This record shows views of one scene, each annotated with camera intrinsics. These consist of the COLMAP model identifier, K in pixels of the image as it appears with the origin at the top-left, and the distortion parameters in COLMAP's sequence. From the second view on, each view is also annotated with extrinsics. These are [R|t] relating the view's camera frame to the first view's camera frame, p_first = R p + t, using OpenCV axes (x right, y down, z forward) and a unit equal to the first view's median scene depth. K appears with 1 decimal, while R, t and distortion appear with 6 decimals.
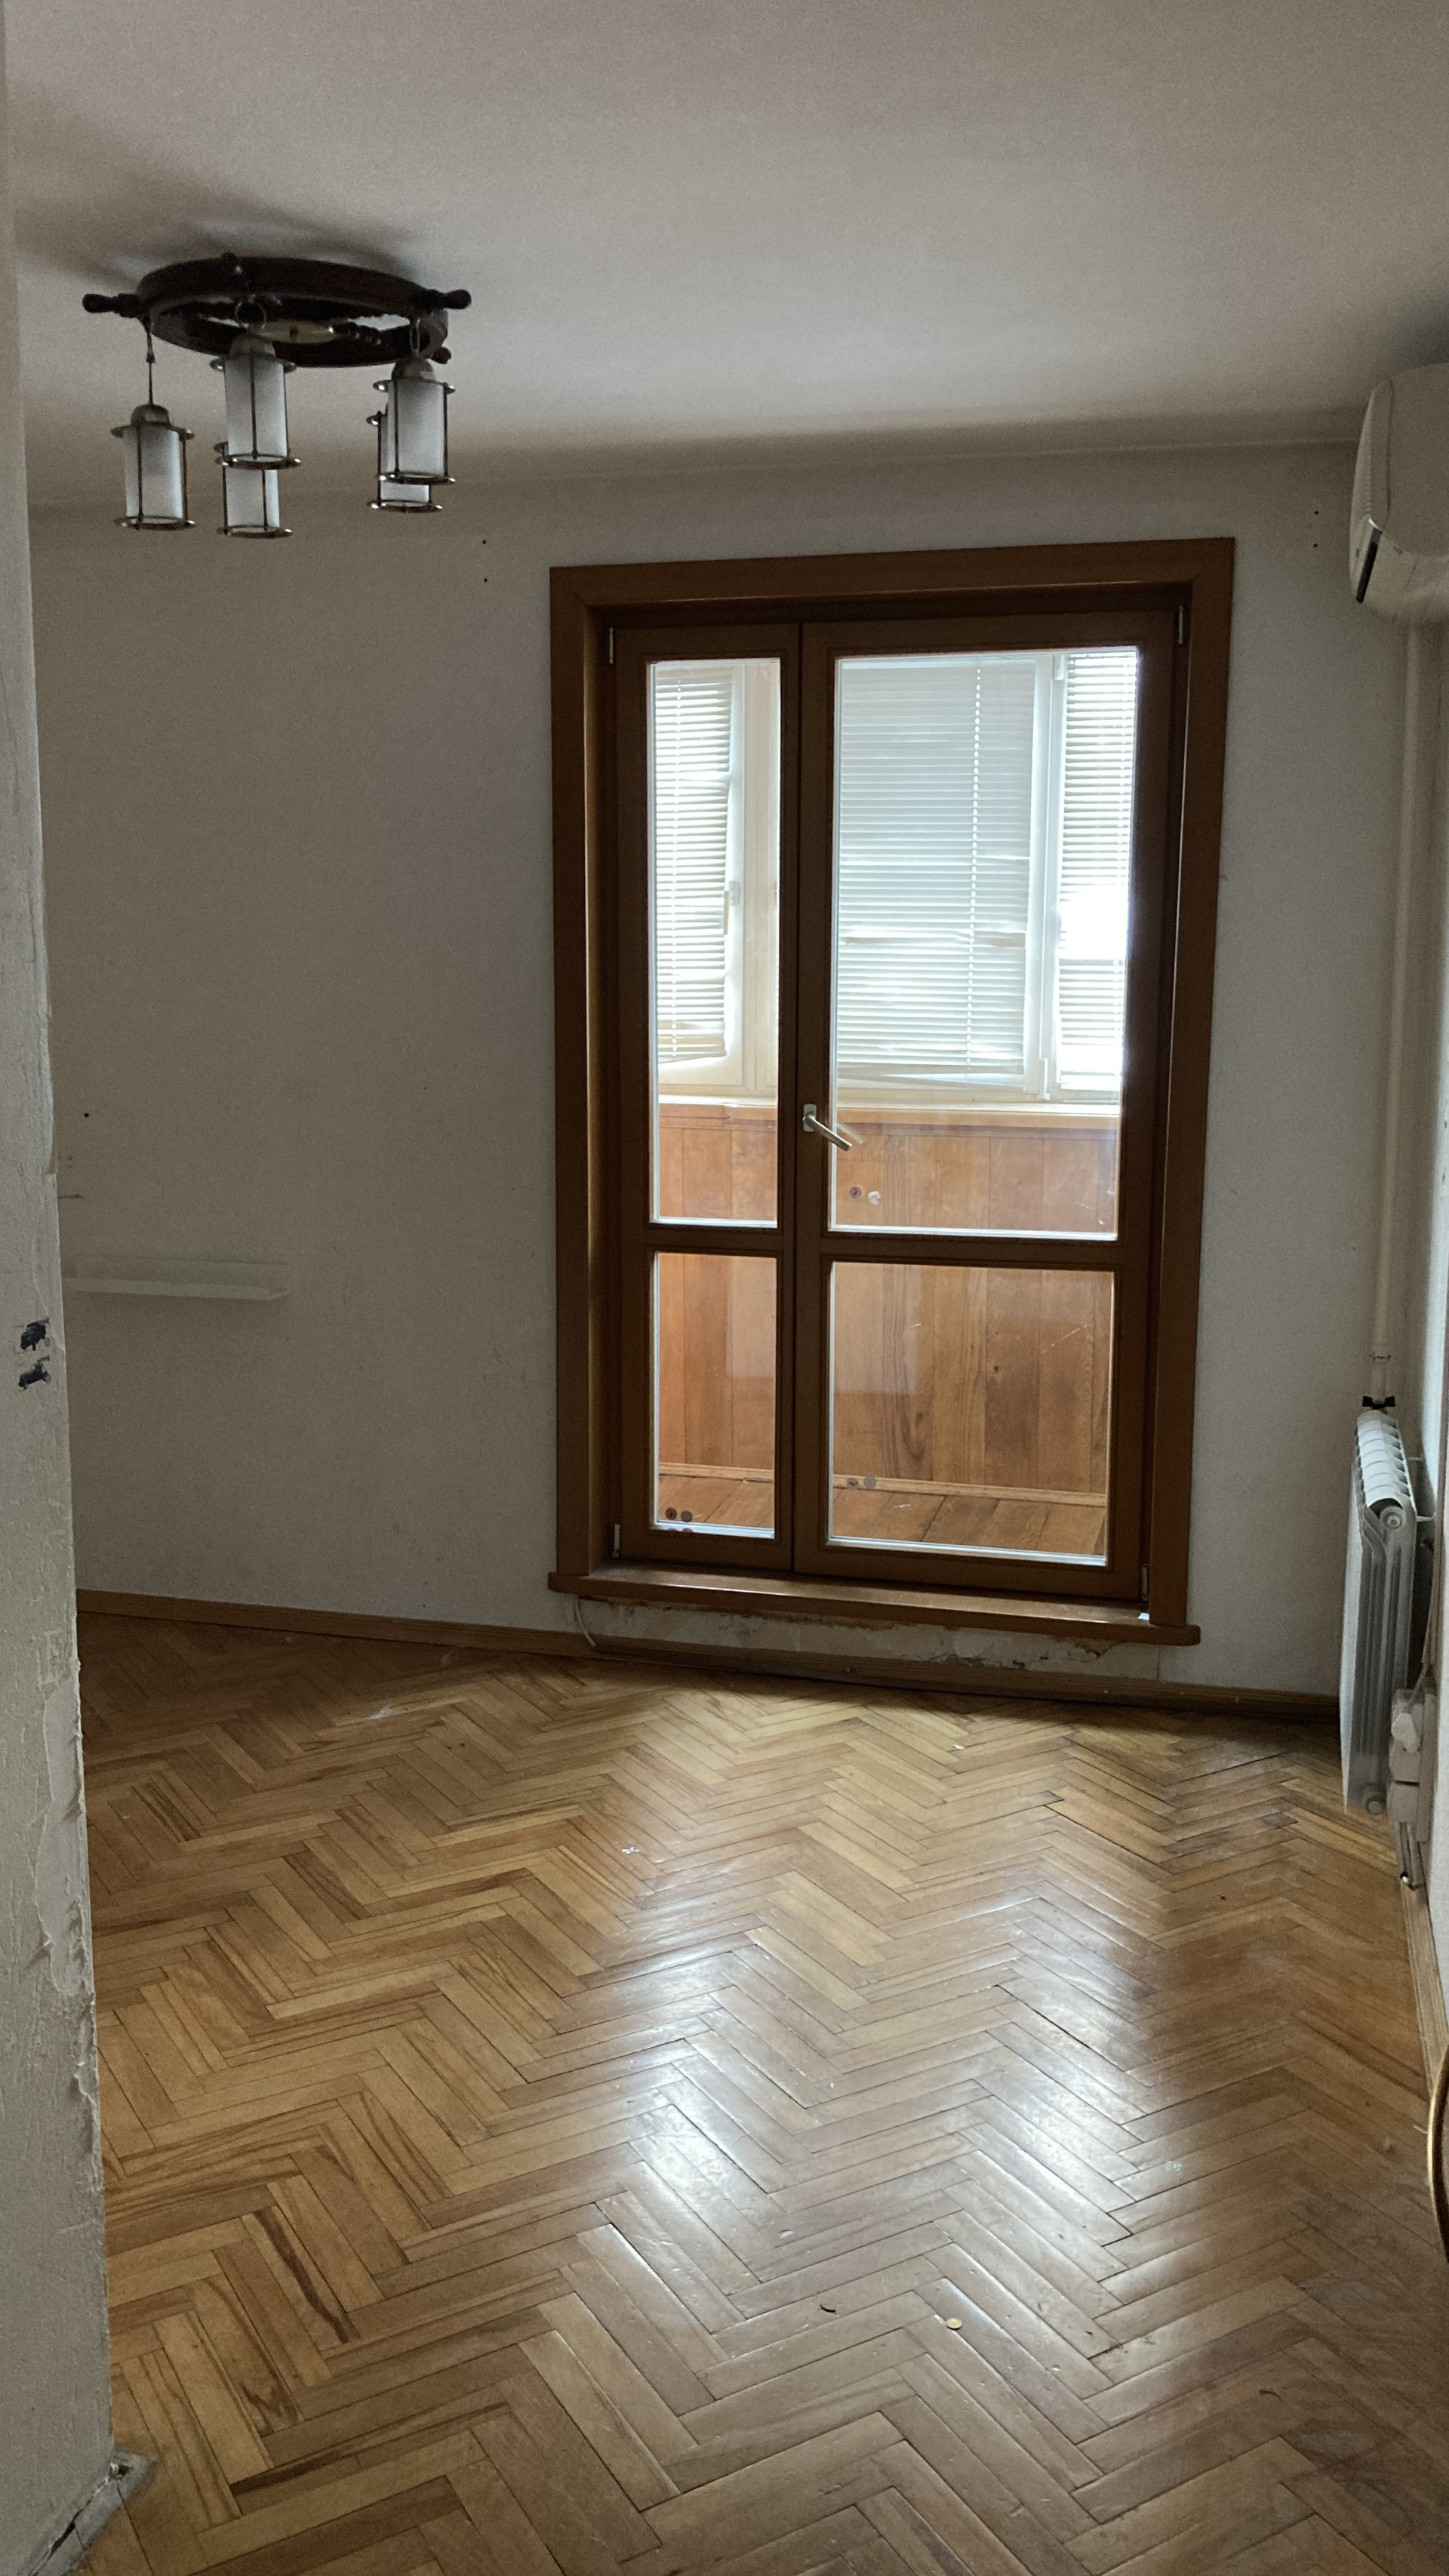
lens RADIAL K [[2132.3, 0, 738.0], [0, 2132.3, 1292.6], [0, 0, 1]] dist [0.023648, -0.030415]
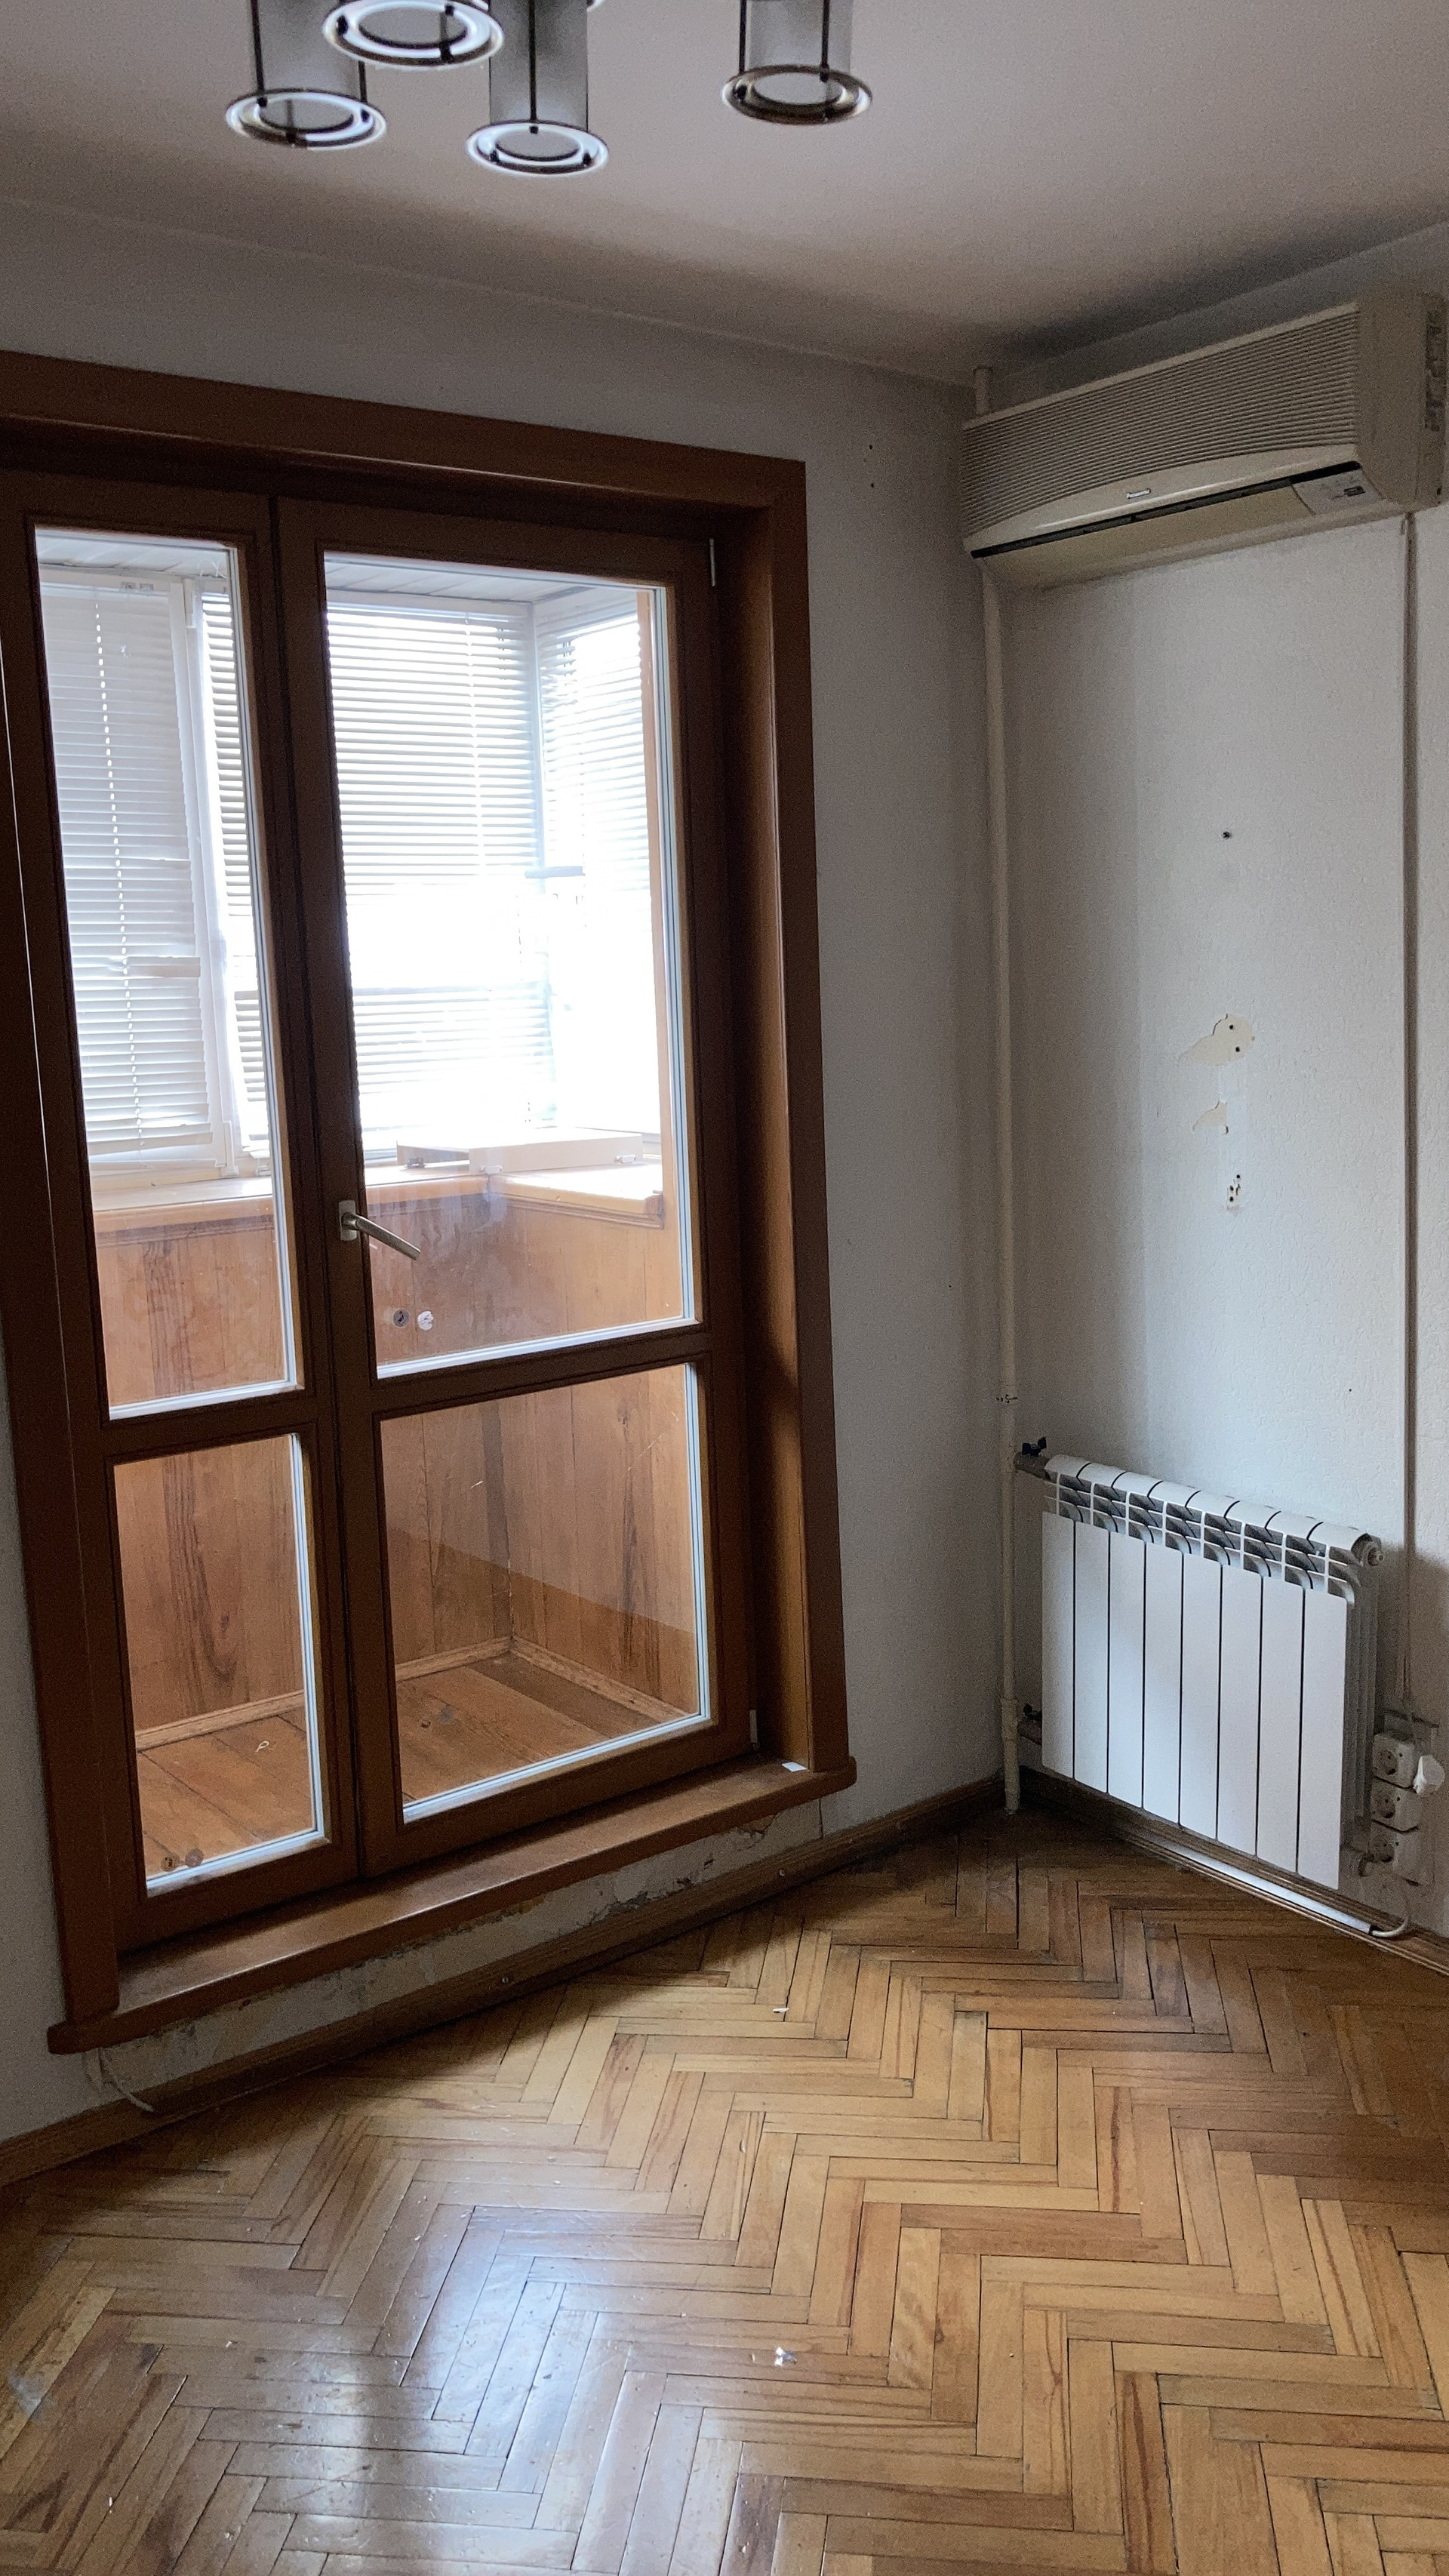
lens RADIAL K [[2132.3, 0, 723.0], [0, 2132.3, 1276.3], [0, 0, 1]] dist [0.023648, -0.030415]
pose [[0.613308, -0.143503, 0.776698, -0.432003], [0.164270, 0.985029, 0.052281, -0.081368], [-0.772573, 0.095524, 0.627700, 0.480867]]
